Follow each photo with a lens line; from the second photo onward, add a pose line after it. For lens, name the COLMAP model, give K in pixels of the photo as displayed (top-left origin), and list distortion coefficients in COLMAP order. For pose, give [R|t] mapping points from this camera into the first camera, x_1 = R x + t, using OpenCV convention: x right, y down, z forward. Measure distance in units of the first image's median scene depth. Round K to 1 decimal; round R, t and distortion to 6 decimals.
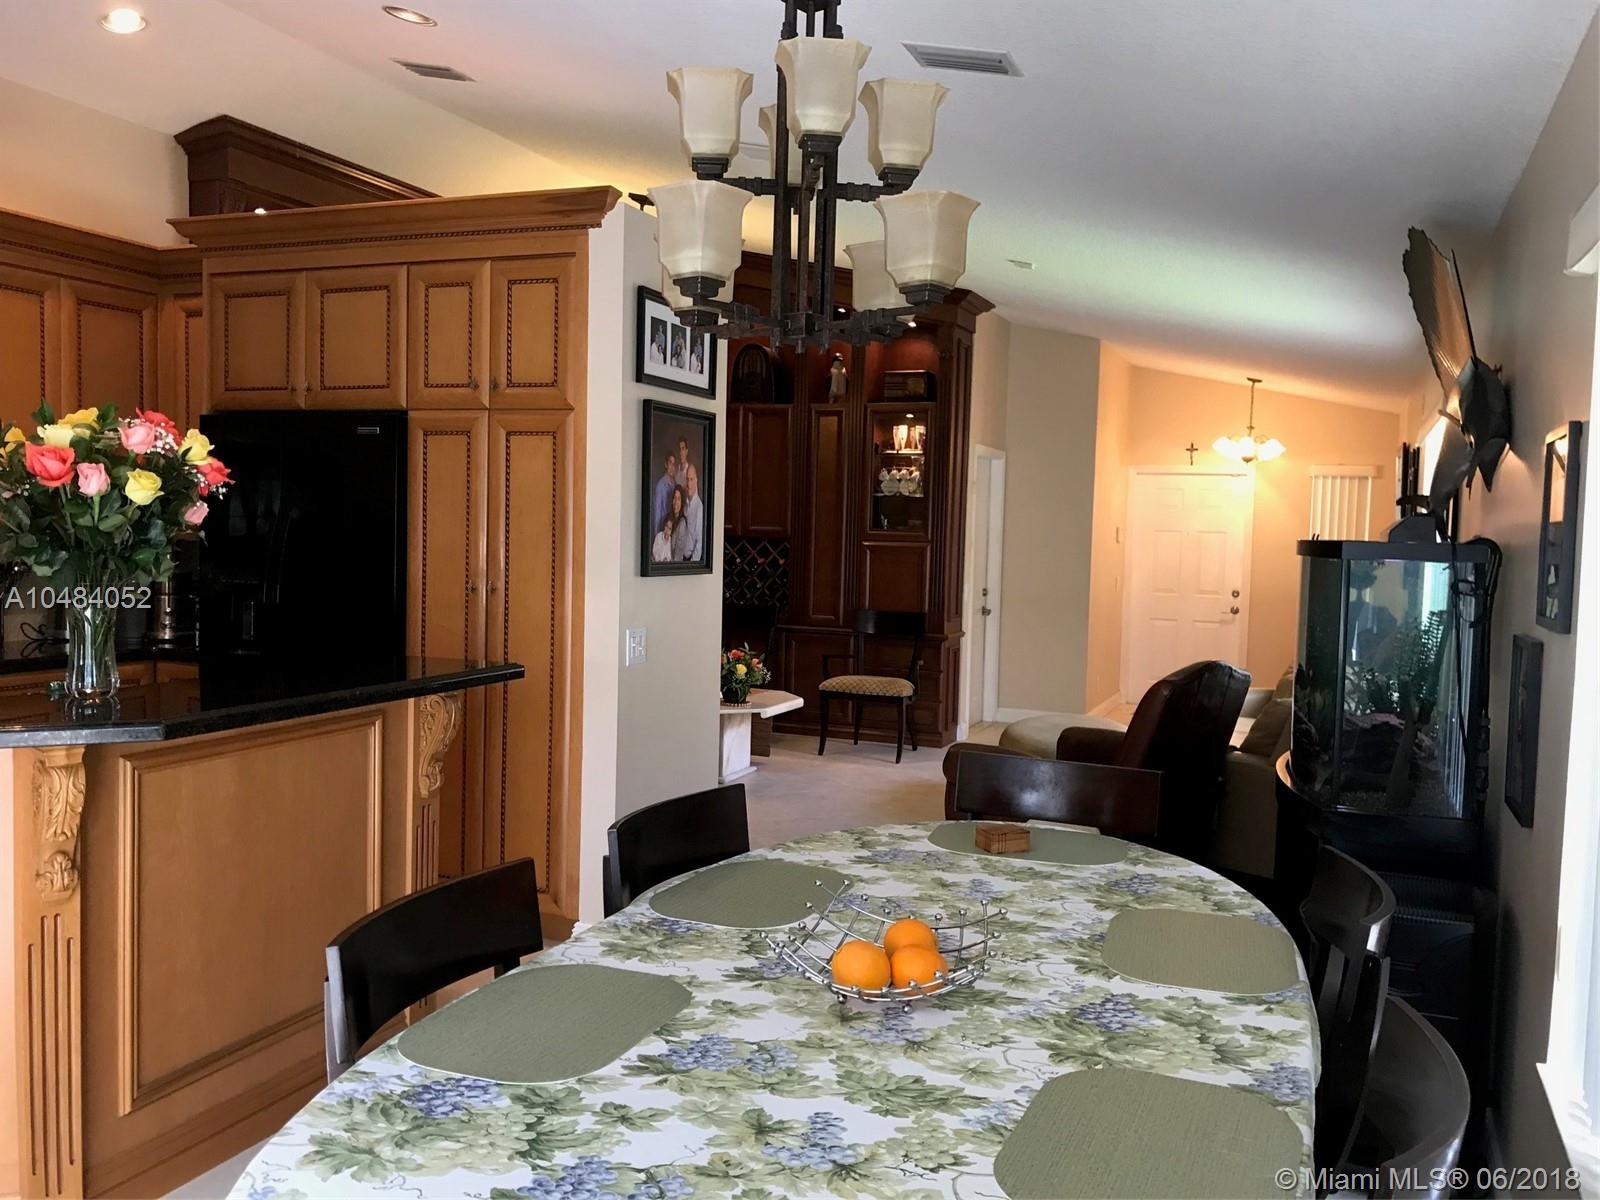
lens RADIAL K [[1303.4, 0, 801.5], [0, 1303.4, 601.7], [0, 0, 1]] dist [0.015151, -0.030936]
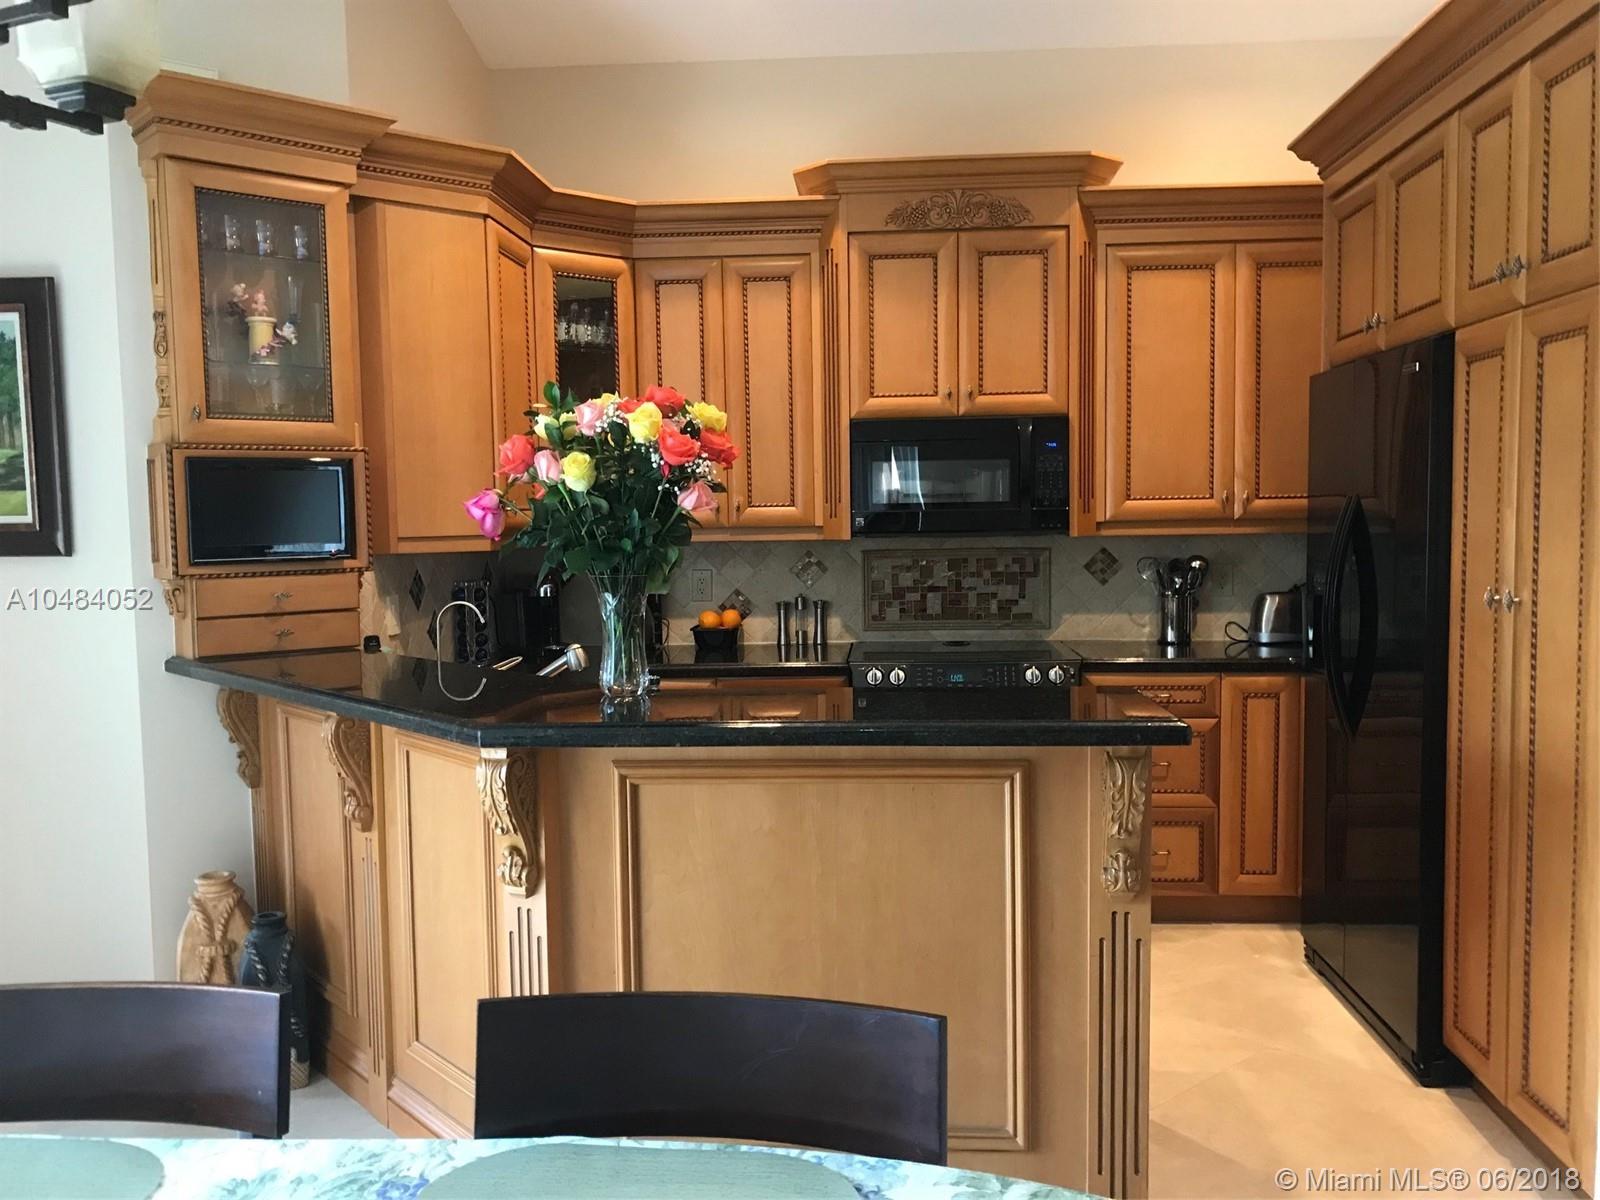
lens RADIAL K [[1303.4, 0, 802.3], [0, 1303.4, 602.3], [0, 0, 1]] dist [0.015151, -0.030936]
pose [[0.323852, 0.032849, -0.945537, 0.232089], [-0.026386, 0.999322, 0.025680, -0.014510], [0.945740, 0.016633, 0.324499, 0.463523]]
